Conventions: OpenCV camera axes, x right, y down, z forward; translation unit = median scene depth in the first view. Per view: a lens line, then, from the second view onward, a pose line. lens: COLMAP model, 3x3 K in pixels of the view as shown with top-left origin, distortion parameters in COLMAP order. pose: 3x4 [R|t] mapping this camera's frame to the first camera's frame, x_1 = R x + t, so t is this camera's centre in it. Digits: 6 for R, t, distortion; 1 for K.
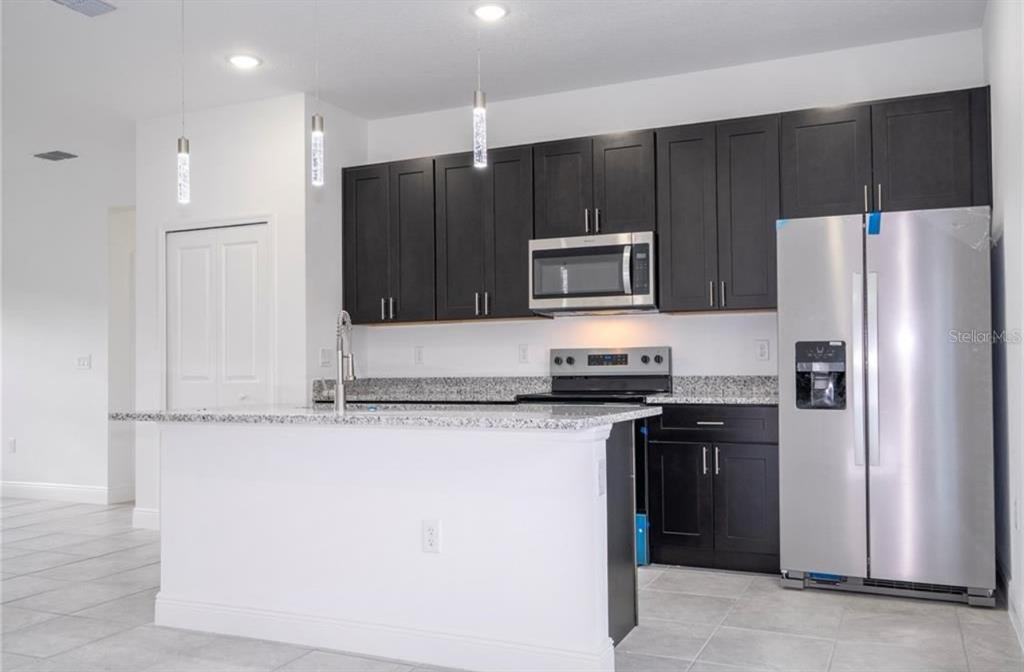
lens RADIAL K [[869.1, 0, 518.9], [0, 869.1, 338.6], [0, 0, 1]] dist [0.009796, -0.006472]
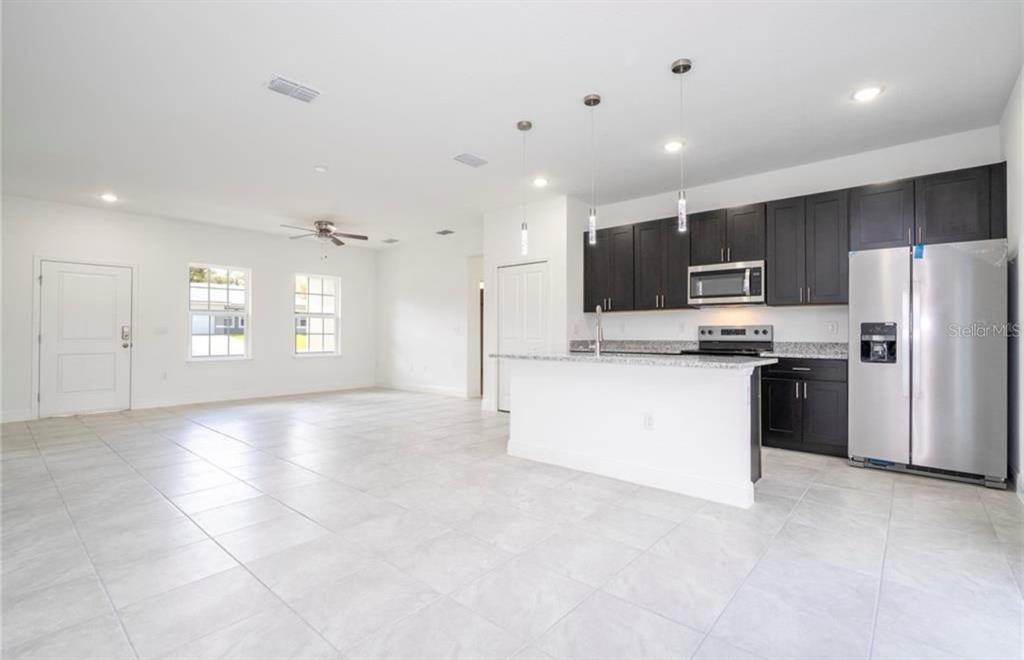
lens RADIAL K [[462.8, 0, 518.2], [0, 462.8, 327.6], [0, 0, 1]] dist [-0.002456, 0.002552]
pose [[0.960122, 0.010181, -0.279396, -0.060450], [-0.005140, 0.999811, 0.018772, -0.000630], [0.279534, -0.016587, 0.959993, -0.048270]]
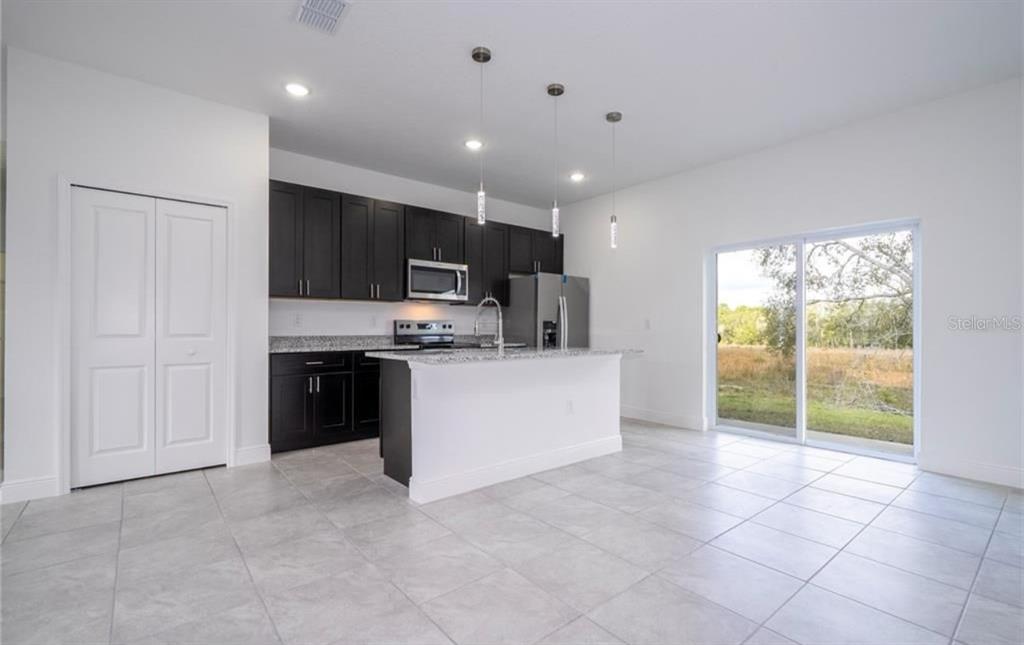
lens RADIAL K [[460.7, 0, 518.0], [0, 460.7, 327.0], [0, 0, 1]] dist [-0.005248, 0.002625]
pose [[0.433768, 0.018515, 0.900835, -0.760599], [-0.033388, 0.999432, -0.004464, 0.024528], [-0.900406, -0.028141, 0.434140, 0.391089]]
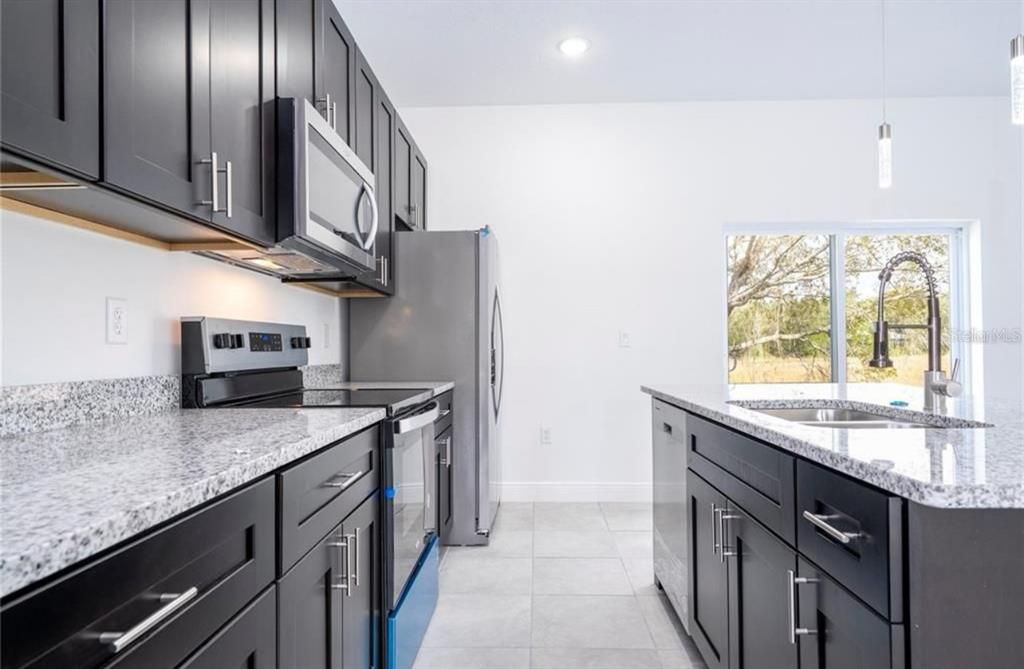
lens RADIAL K [[576.4, 0, 518.0], [0, 576.4, 339.4], [0, 0, 1]] dist [0.003844, 0.001468]
pose [[-0.383912, 0.031311, 0.922839, -0.344492], [-0.016277, 0.999040, -0.040668, 0.037258], [-0.923226, -0.030634, -0.383034, 1.033710]]
